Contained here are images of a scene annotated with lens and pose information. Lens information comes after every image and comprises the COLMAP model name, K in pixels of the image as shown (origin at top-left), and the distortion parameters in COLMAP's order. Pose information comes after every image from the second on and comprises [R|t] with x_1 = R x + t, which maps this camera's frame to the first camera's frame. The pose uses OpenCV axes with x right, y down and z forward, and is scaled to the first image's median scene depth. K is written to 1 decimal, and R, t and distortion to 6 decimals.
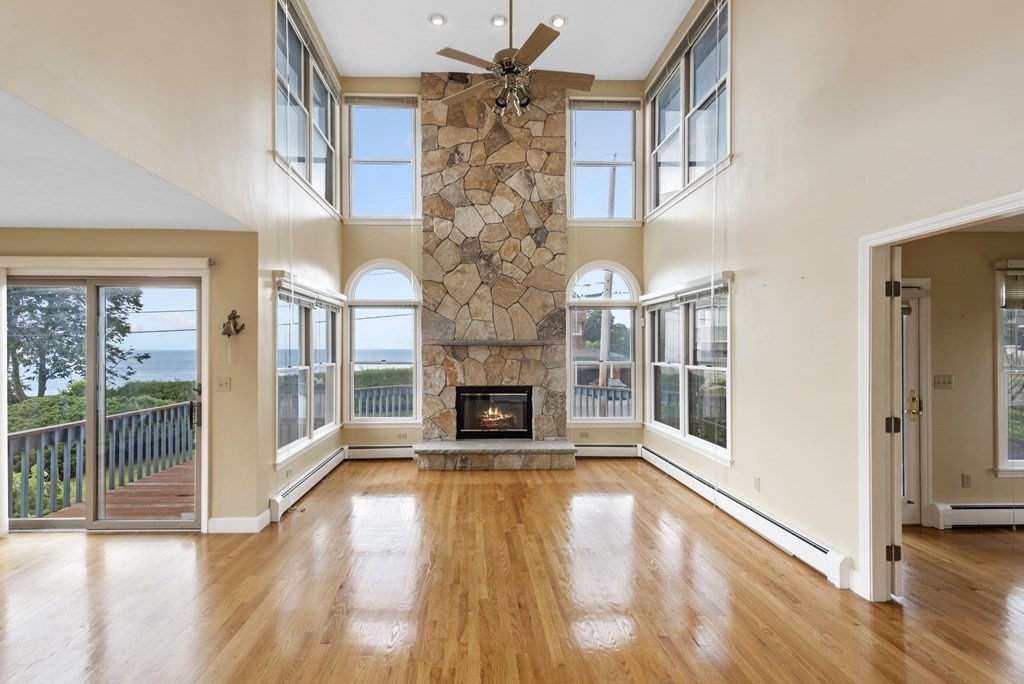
lens RADIAL K [[460.8, 0, 474.6], [0, 460.8, 352.3], [0, 0, 1]] dist [0.016975, -0.002352]
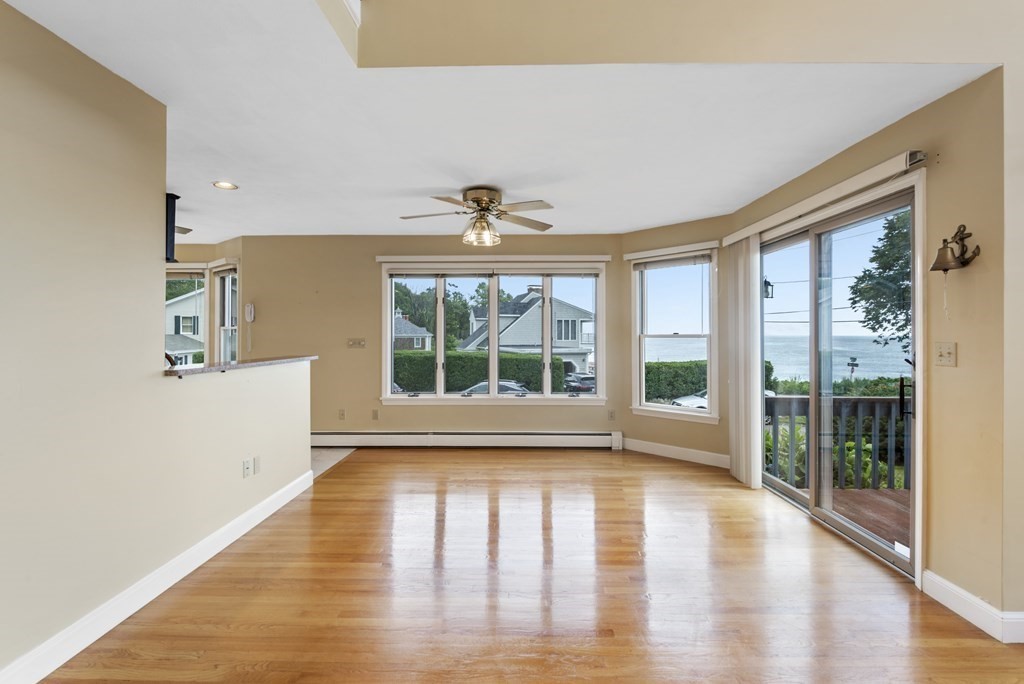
lens RADIAL K [[472.4, 0, 508.1], [0, 472.4, 332.3], [0, 0, 1]] dist [-0.014530, 0.000040]
pose [[-0.042136, -0.004785, -0.999100, 0.047473], [-0.003857, 0.999982, -0.004627, 0.027373], [0.999104, 0.003659, -0.042153, 0.281016]]
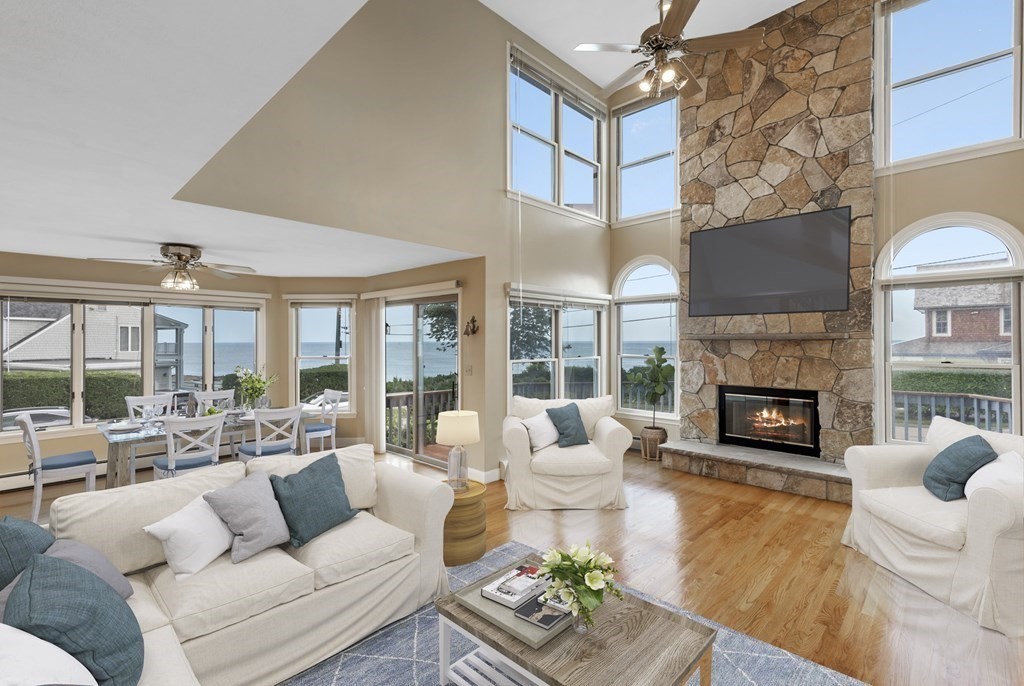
lens RADIAL K [[460.8, 0, 513.8], [0, 460.8, 339.4], [0, 0, 1]] dist [0.016975, -0.002352]
pose [[0.708275, -0.003416, -0.705929, 0.319768], [-0.000874, 0.999983, -0.005715, -0.010256], [0.705937, 0.004665, 0.708260, 0.072077]]
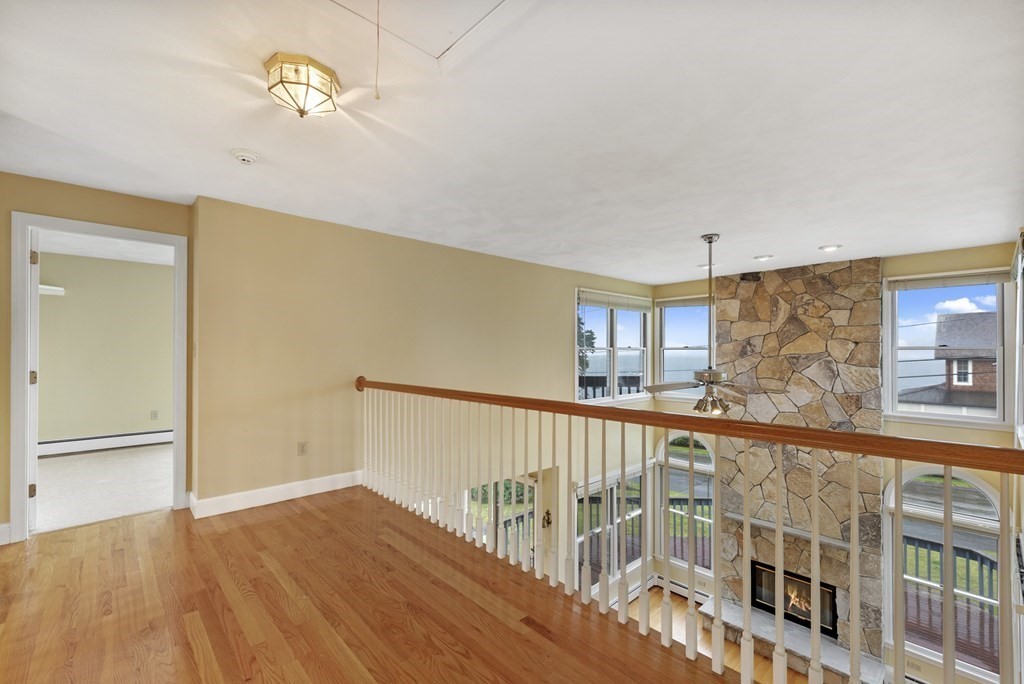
lens RADIAL K [[438.0, 0, 511.6], [0, 438.0, 347.1], [0, 0, 1]] dist [0.006865, -0.000791]
pose [[0.664247, -0.000980, -0.747512, 0.363856], [-0.002310, 0.999992, -0.003364, -0.420506], [0.747510, 0.003961, 0.664239, -0.108953]]
